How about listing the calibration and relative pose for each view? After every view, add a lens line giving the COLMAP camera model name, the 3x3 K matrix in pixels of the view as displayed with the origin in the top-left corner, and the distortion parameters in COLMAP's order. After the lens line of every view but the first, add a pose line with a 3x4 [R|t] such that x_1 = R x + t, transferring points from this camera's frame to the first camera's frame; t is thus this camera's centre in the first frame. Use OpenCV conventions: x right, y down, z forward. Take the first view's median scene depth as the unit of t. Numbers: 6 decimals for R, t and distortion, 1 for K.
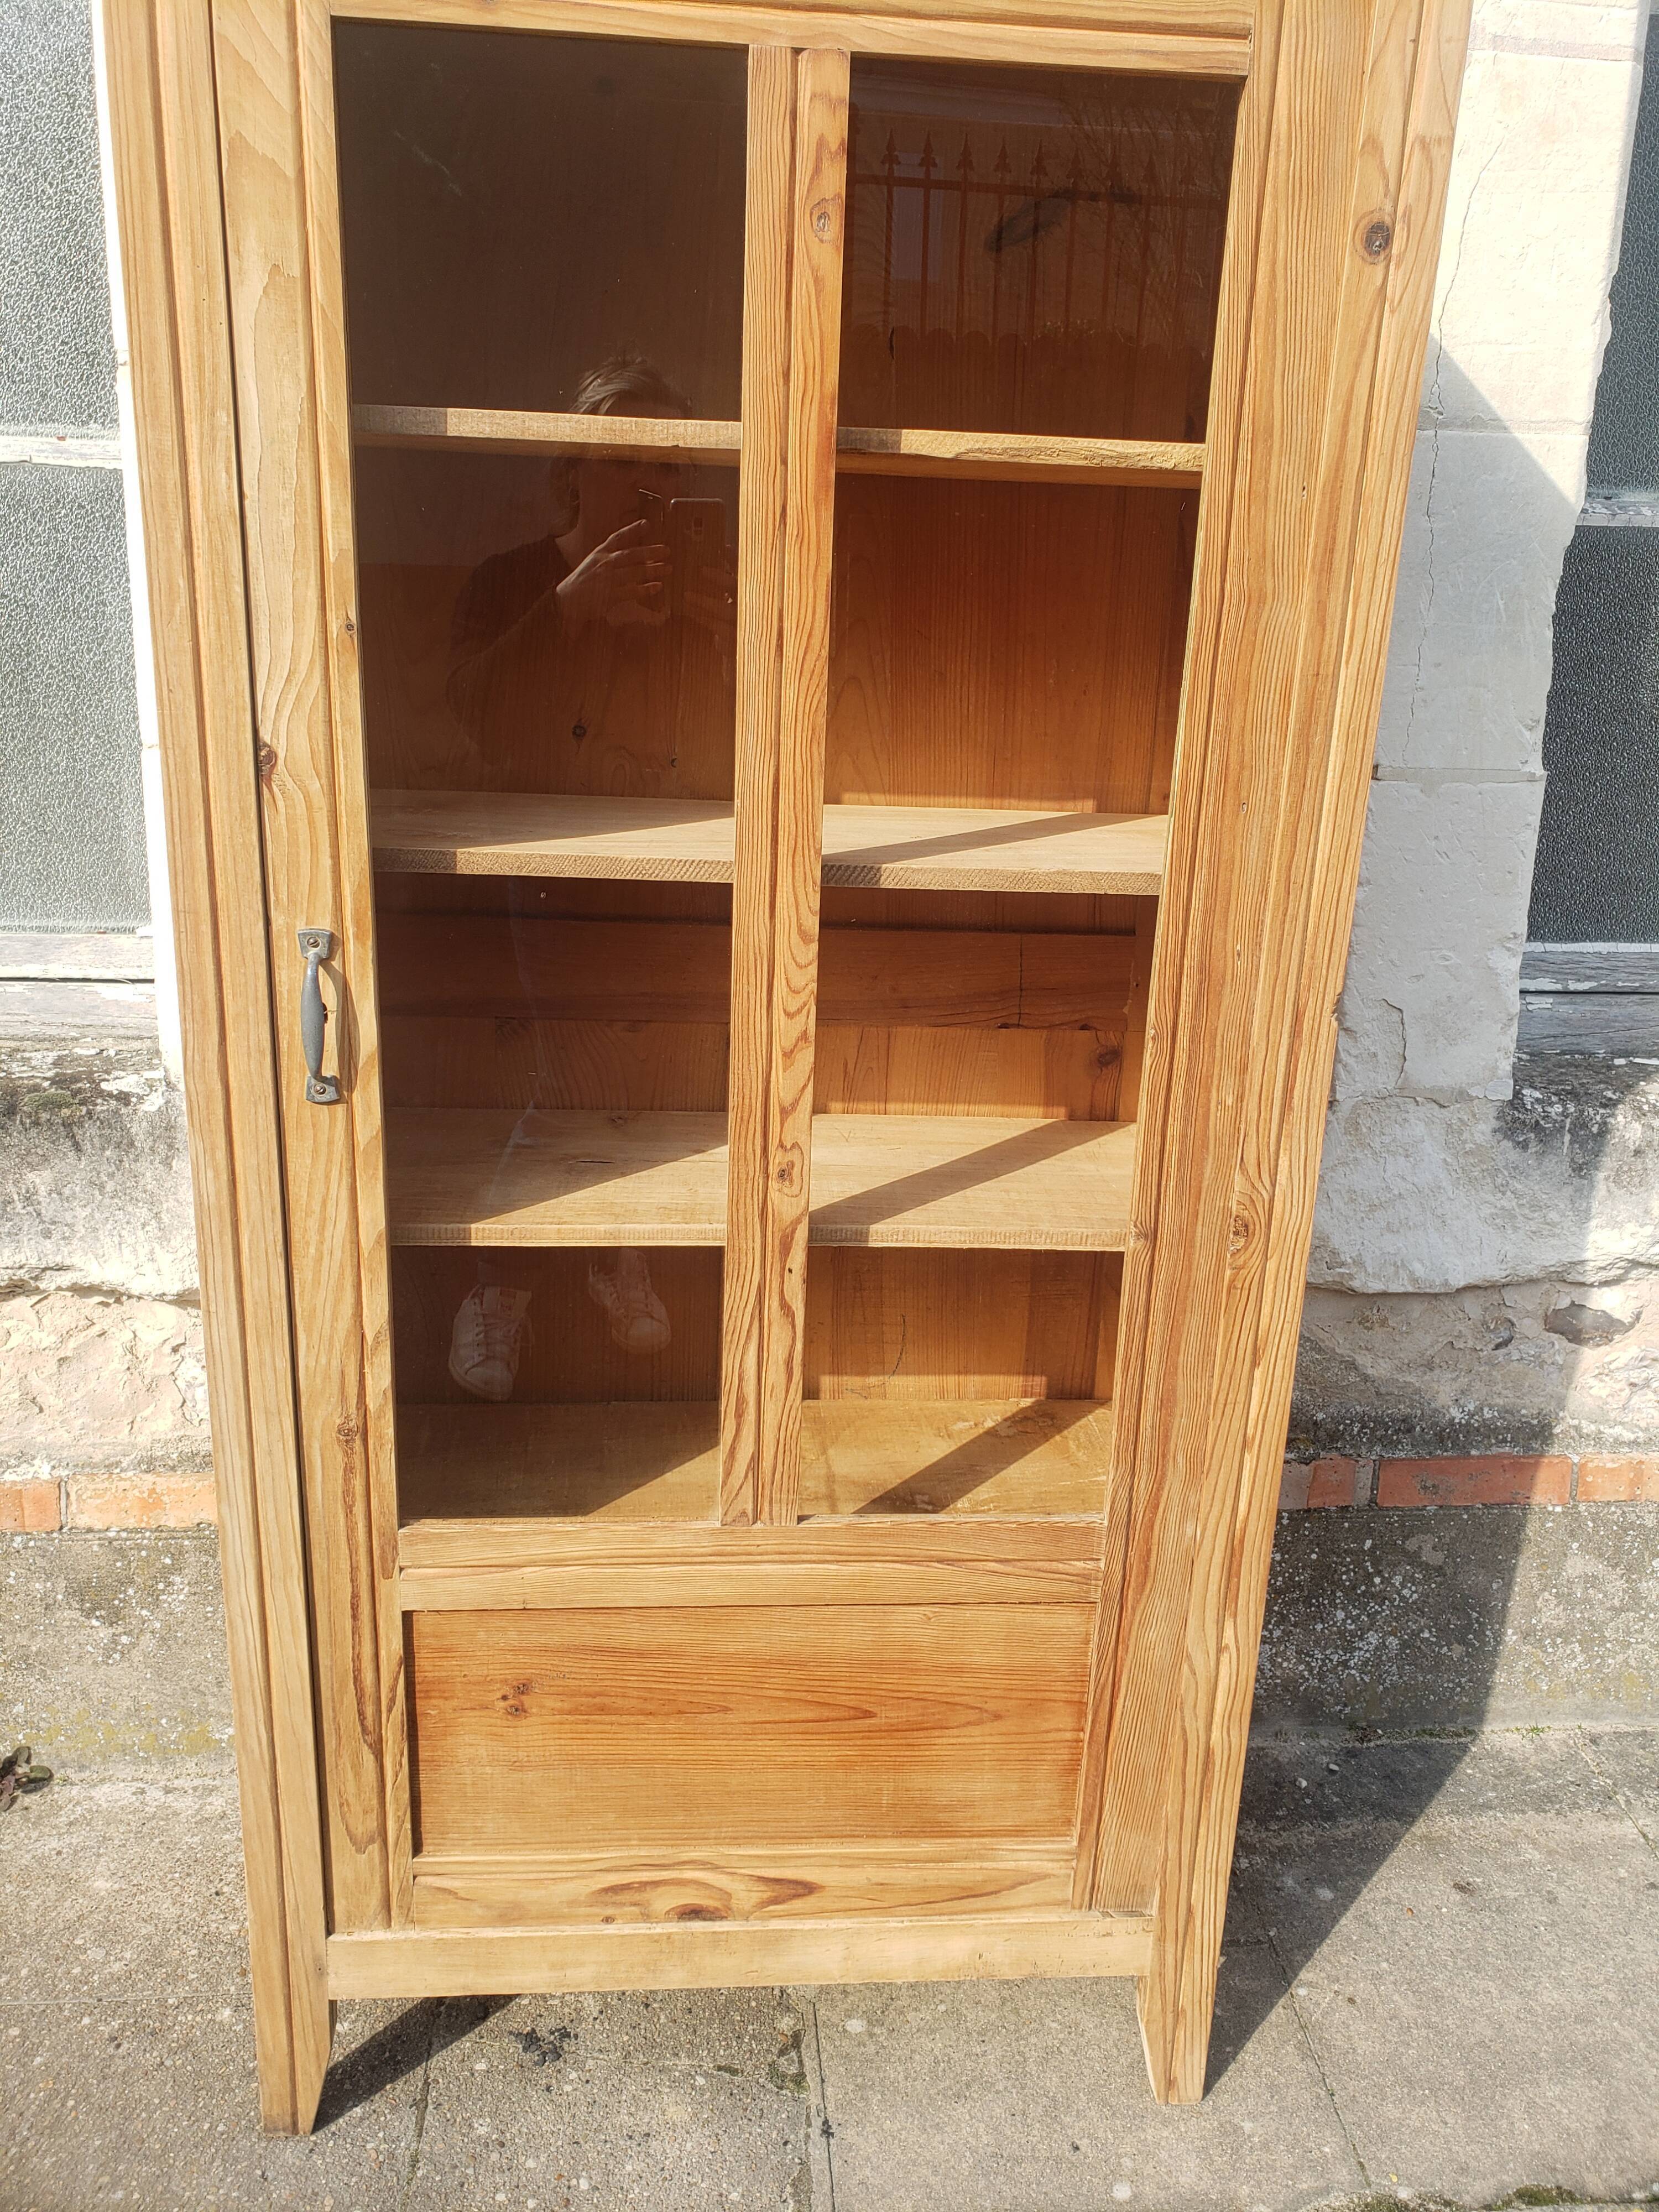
lens RADIAL K [[1727.4, 0, 842.0], [0, 1727.4, 1071.1], [0, 0, 1]] dist [-0.007130, 0.035740]
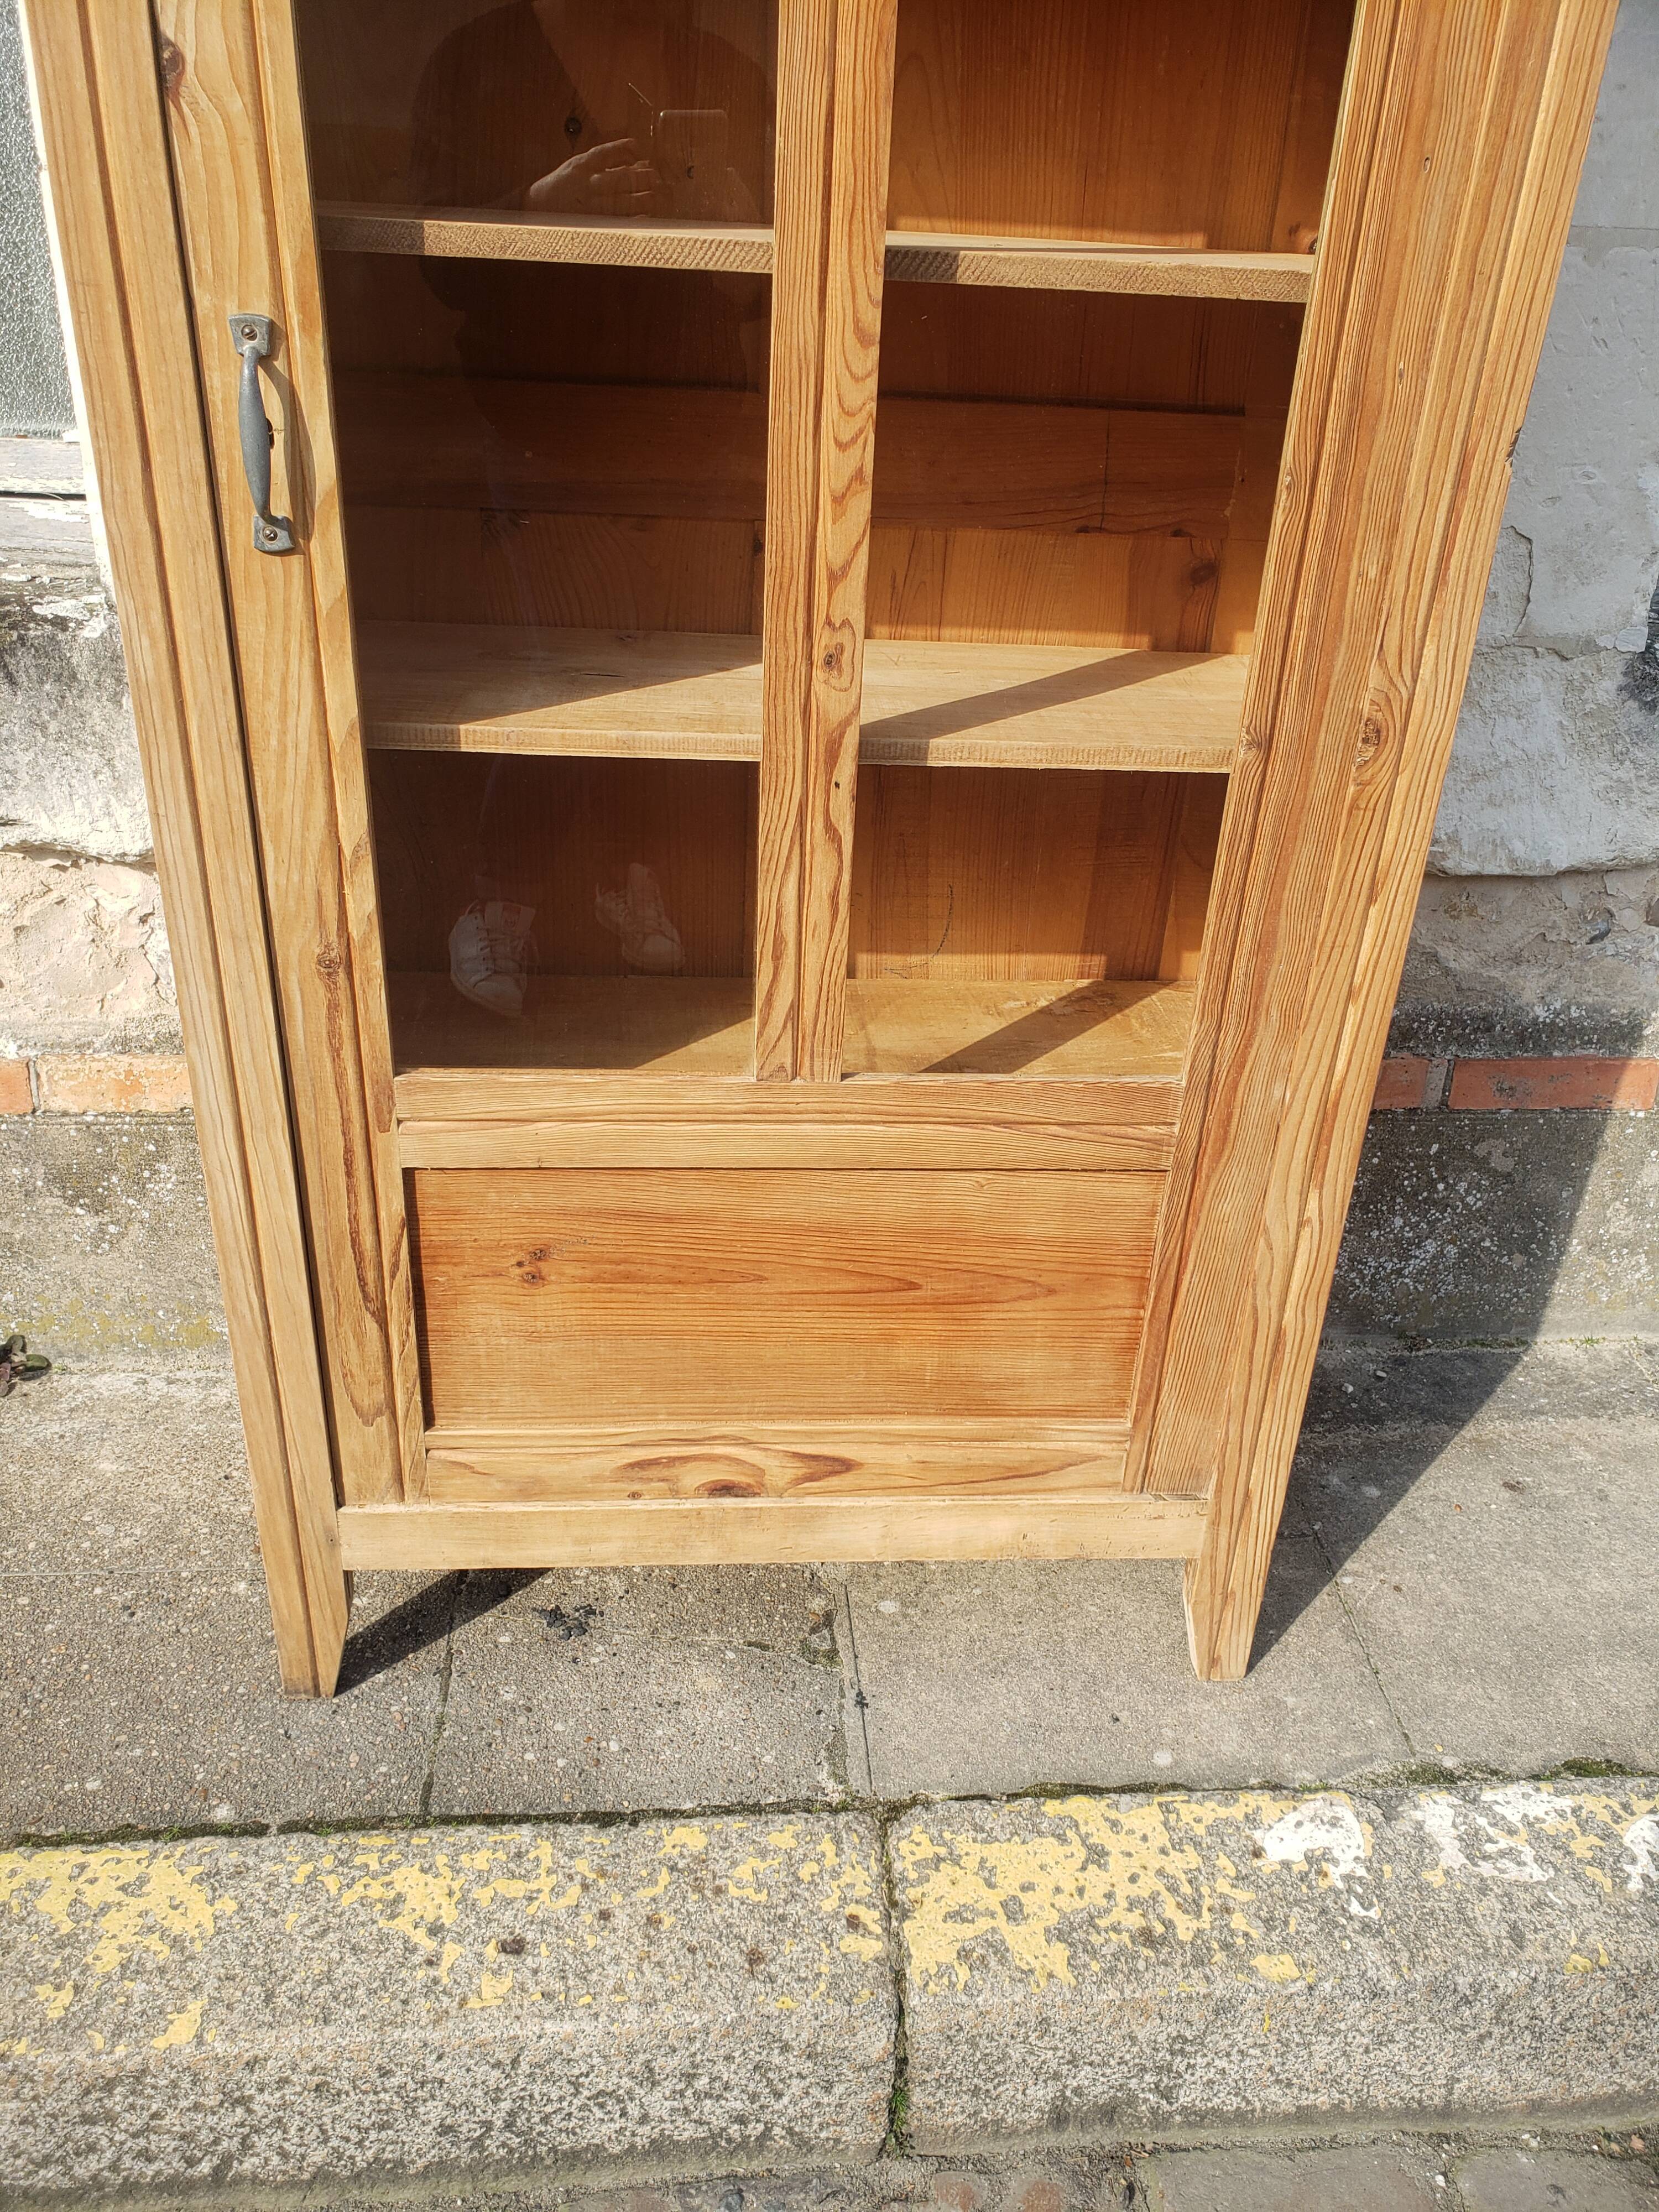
lens RADIAL K [[1727.4, 0, 844.5], [0, 1727.4, 1115.4], [0, 0, 1]] dist [-0.007130, 0.035740]
pose [[0.999953, 0.009582, 0.001464, -0.022915], [-0.009679, 0.978949, 0.203875, 0.090032], [0.000520, -0.203879, 0.978996, 0.113782]]
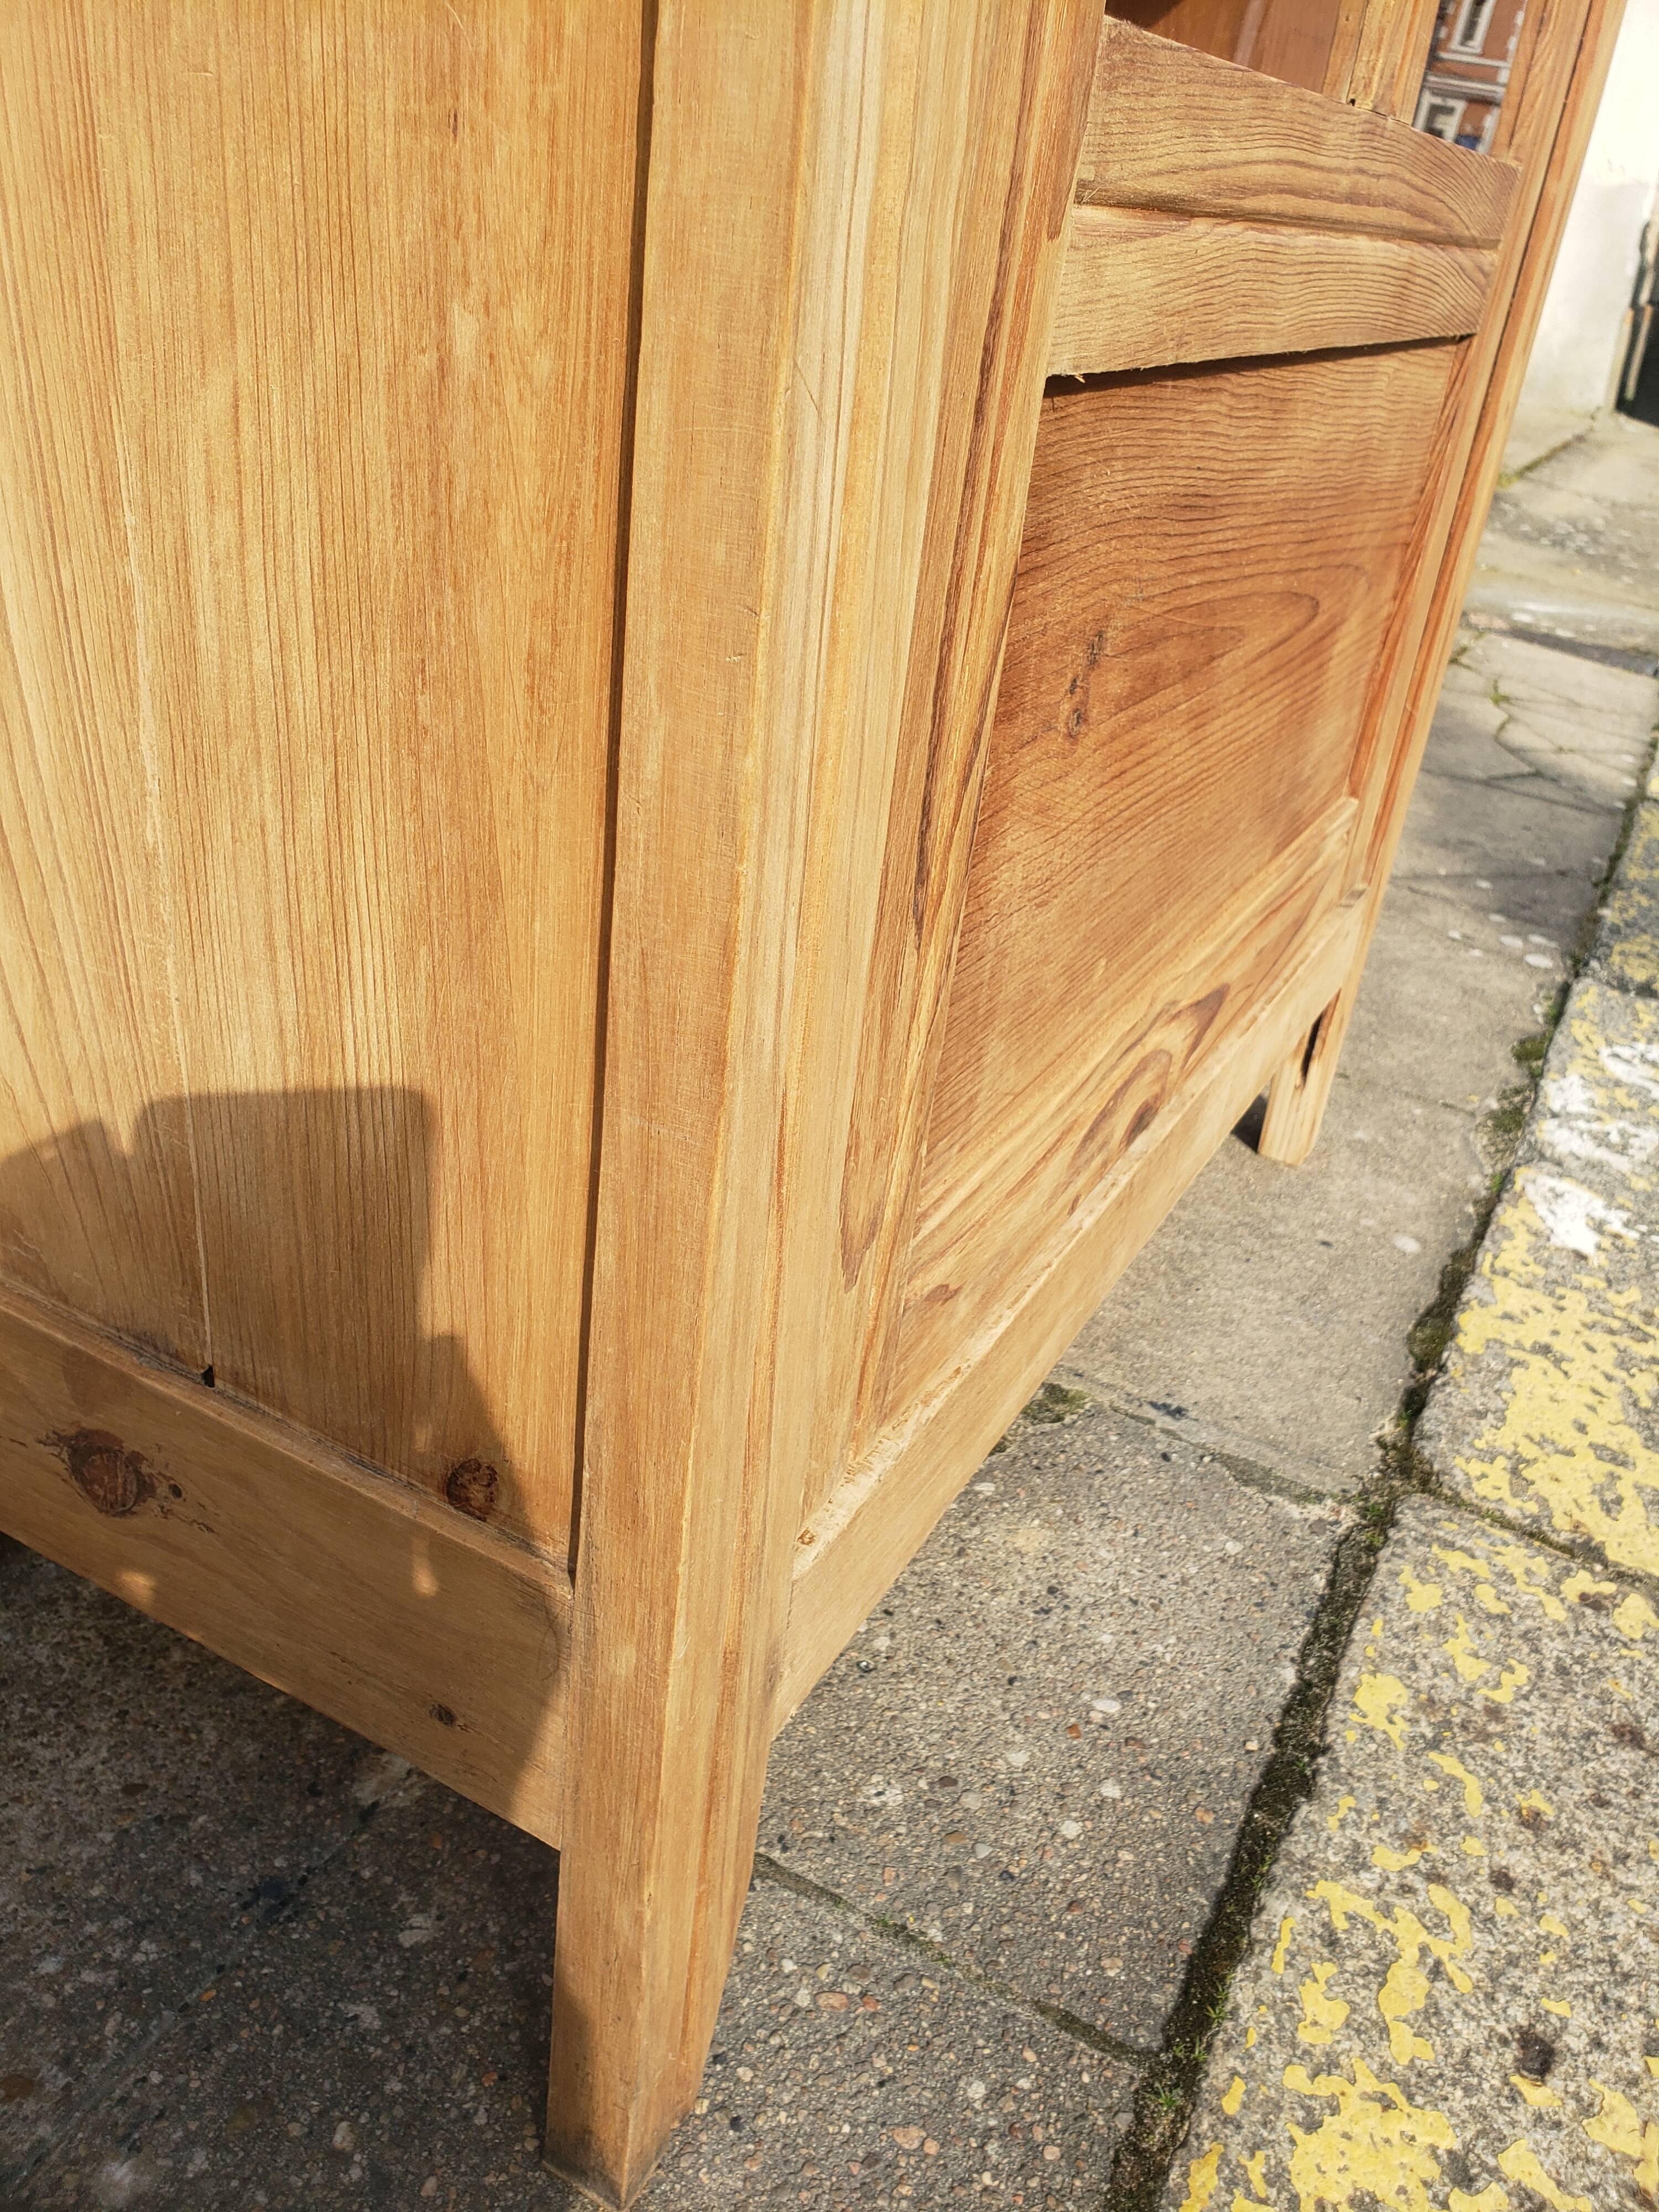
lens RADIAL K [[1727.4, 0, 850.6], [0, 1727.4, 1084.7], [0, 0, 1]] dist [-0.007130, 0.035740]
pose [[0.536209, -0.375462, 0.755982, -0.482281], [0.159859, 0.924585, 0.345814, 0.284754], [-0.828809, -0.064578, 0.555792, 0.773198]]
